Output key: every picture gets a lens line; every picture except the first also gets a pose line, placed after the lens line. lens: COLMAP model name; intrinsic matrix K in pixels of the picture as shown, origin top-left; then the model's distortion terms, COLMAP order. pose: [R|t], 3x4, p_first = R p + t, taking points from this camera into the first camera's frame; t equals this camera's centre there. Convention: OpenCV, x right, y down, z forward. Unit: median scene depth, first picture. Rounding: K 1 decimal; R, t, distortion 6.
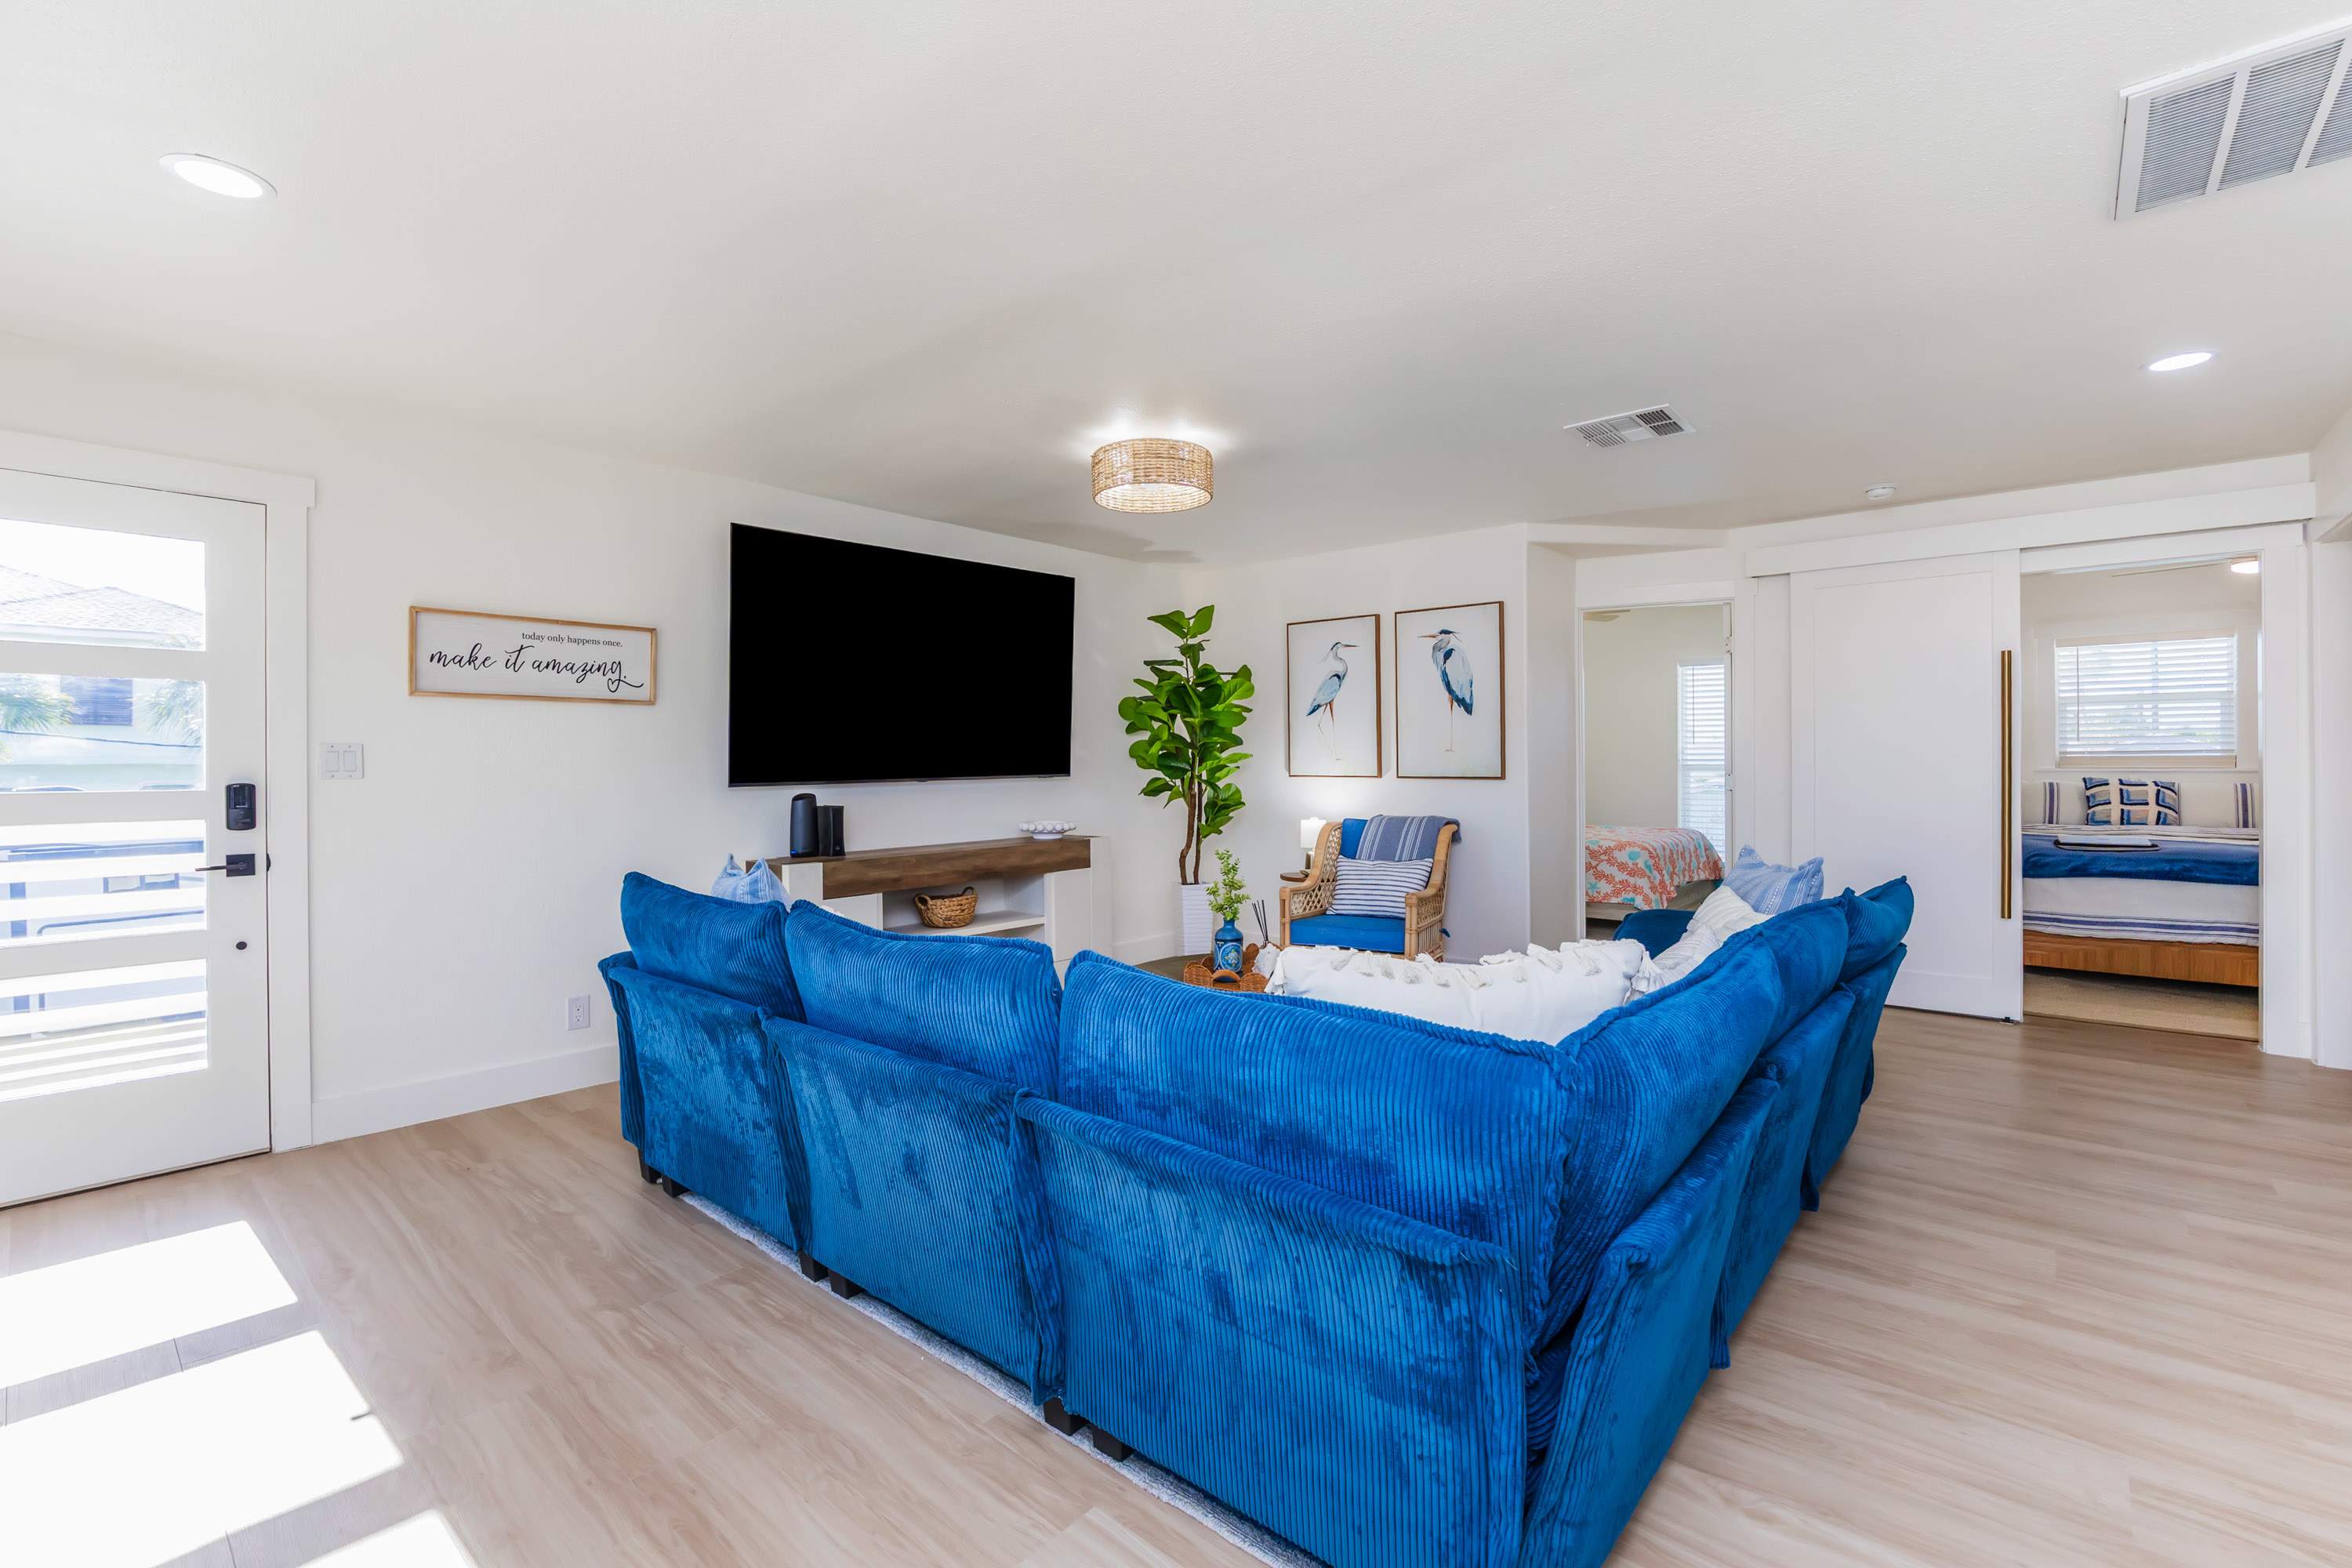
lens RADIAL K [[1064.8, 0, 1177.6], [0, 1064.8, 771.8], [0, 0, 1]] dist [-0.000154, 0.000162]
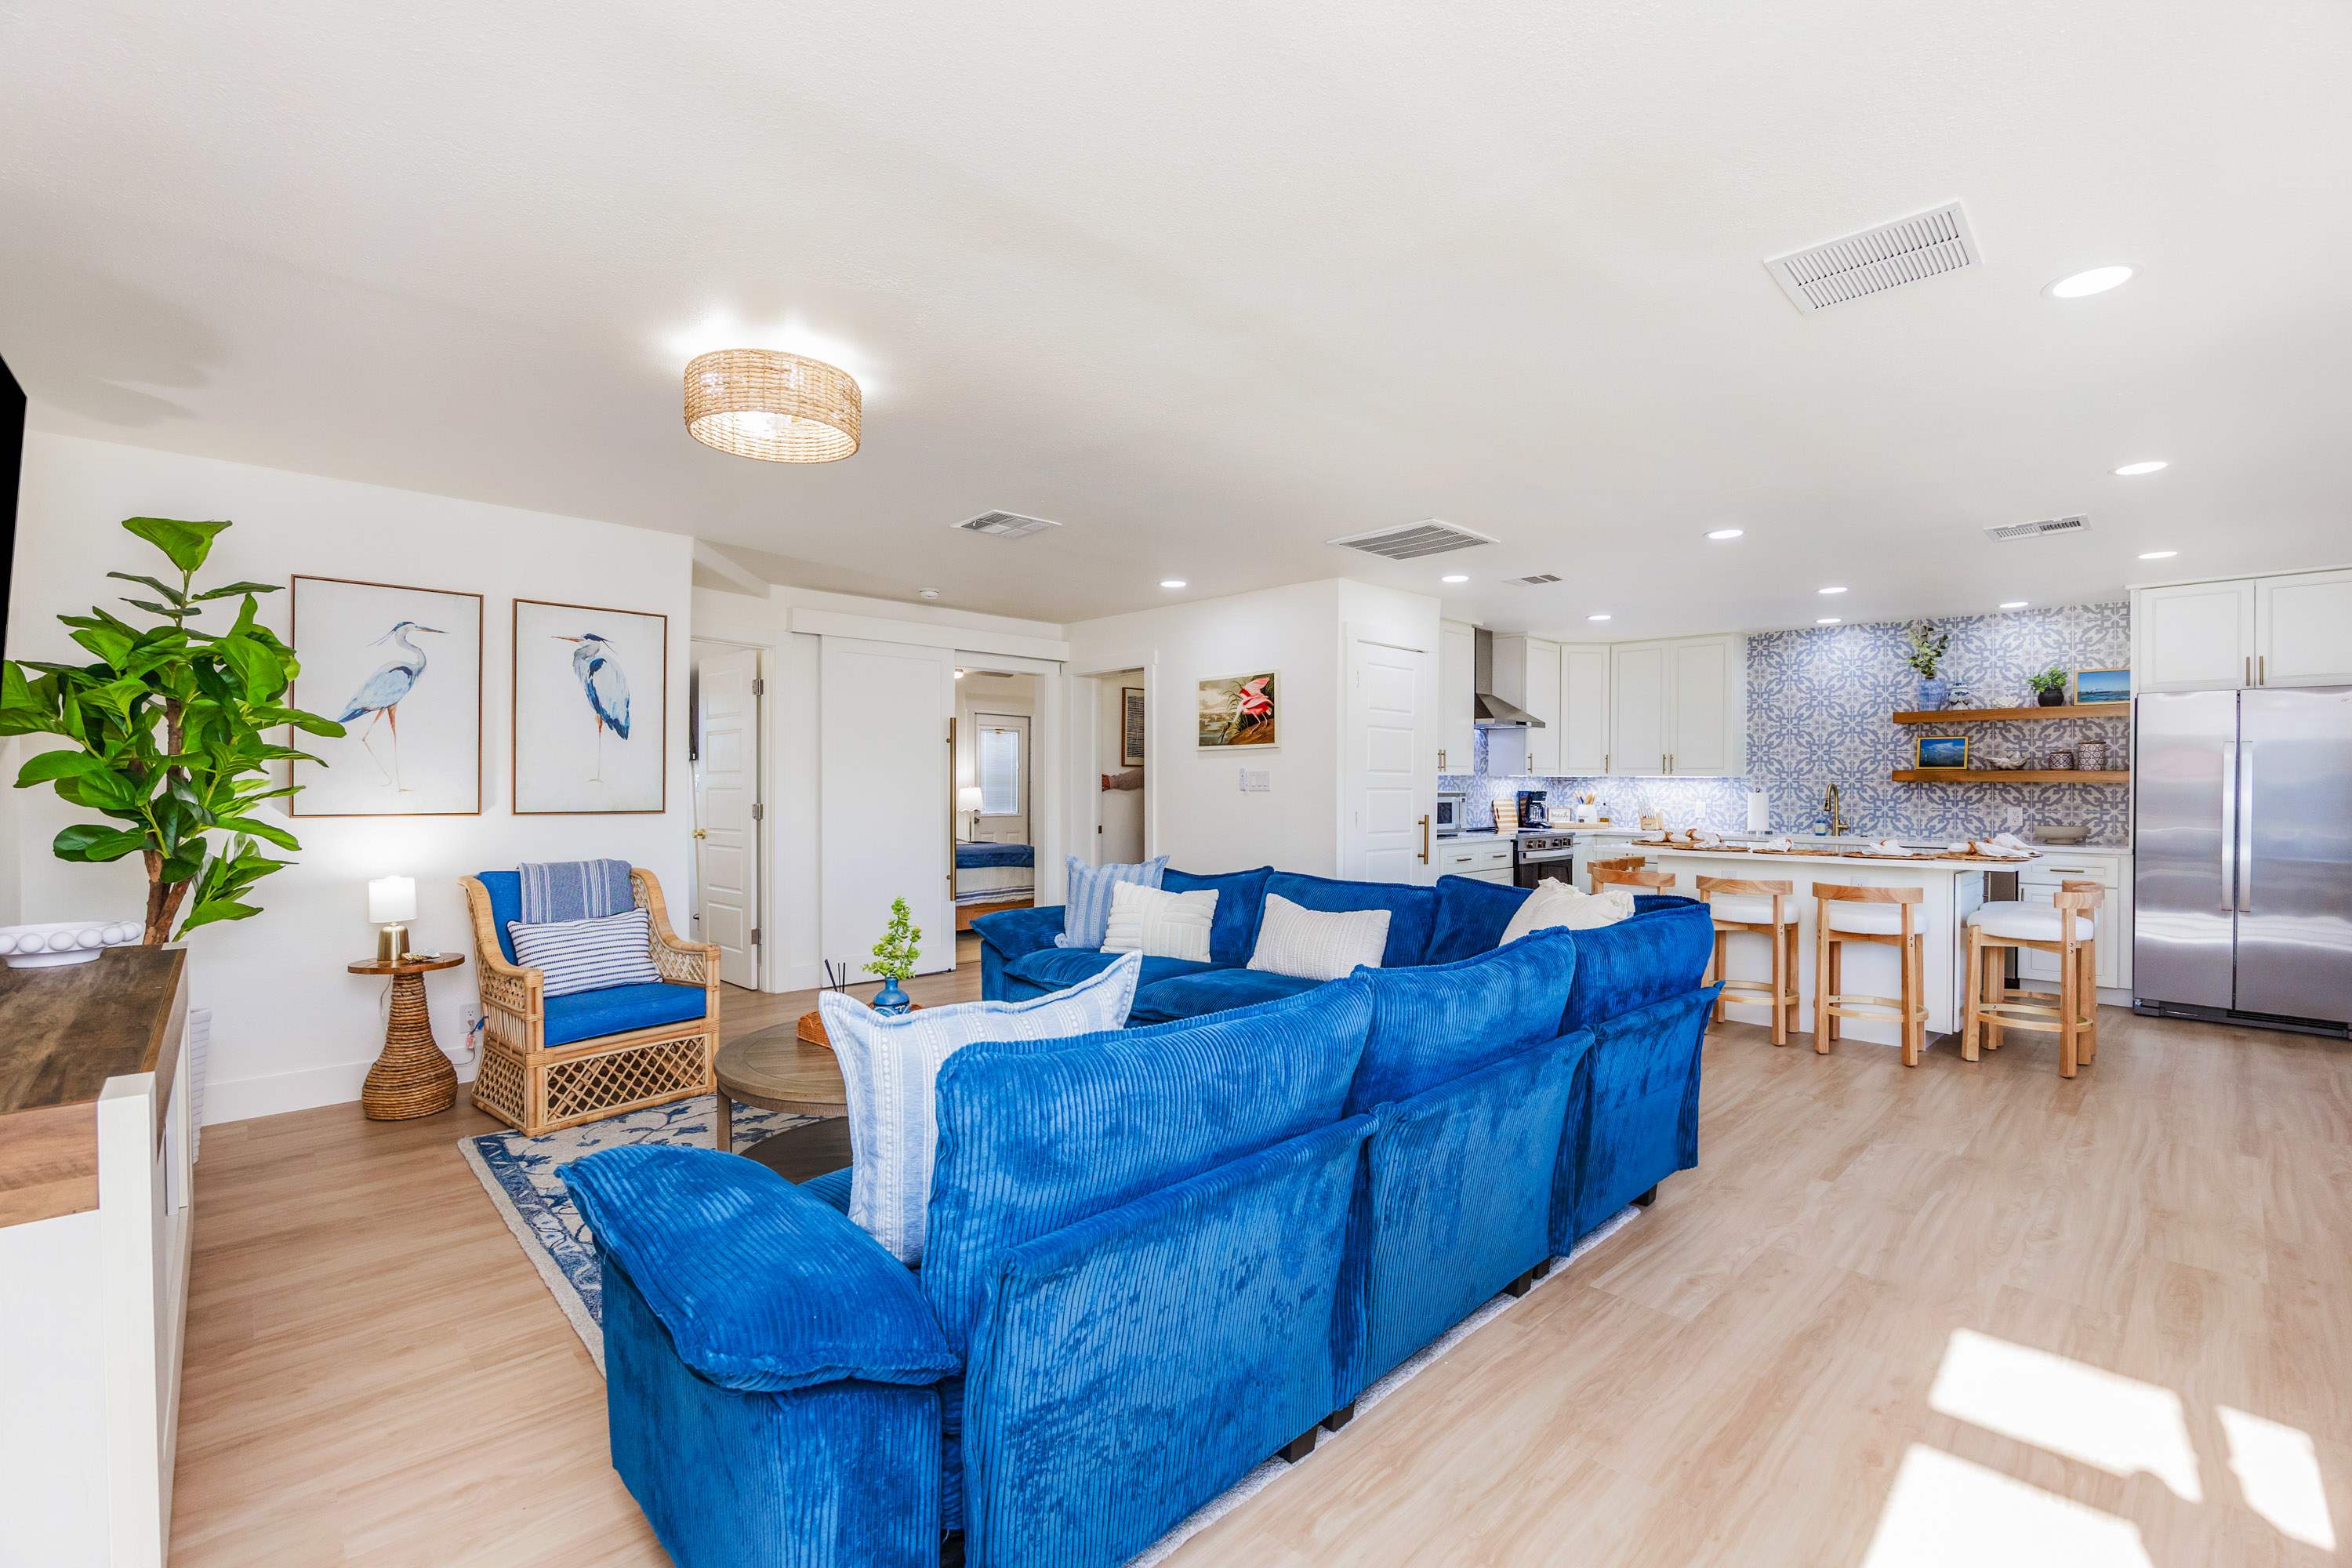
lens RADIAL K [[1064.8, 0, 1182.5], [0, 1064.8, 789.8], [0, 0, 1]] dist [-0.000154, 0.000162]
pose [[0.084286, -0.002516, 0.996438, -0.542967], [-0.003013, 0.999992, 0.002780, -0.016209], [-0.996437, -0.003237, 0.084278, 0.471809]]
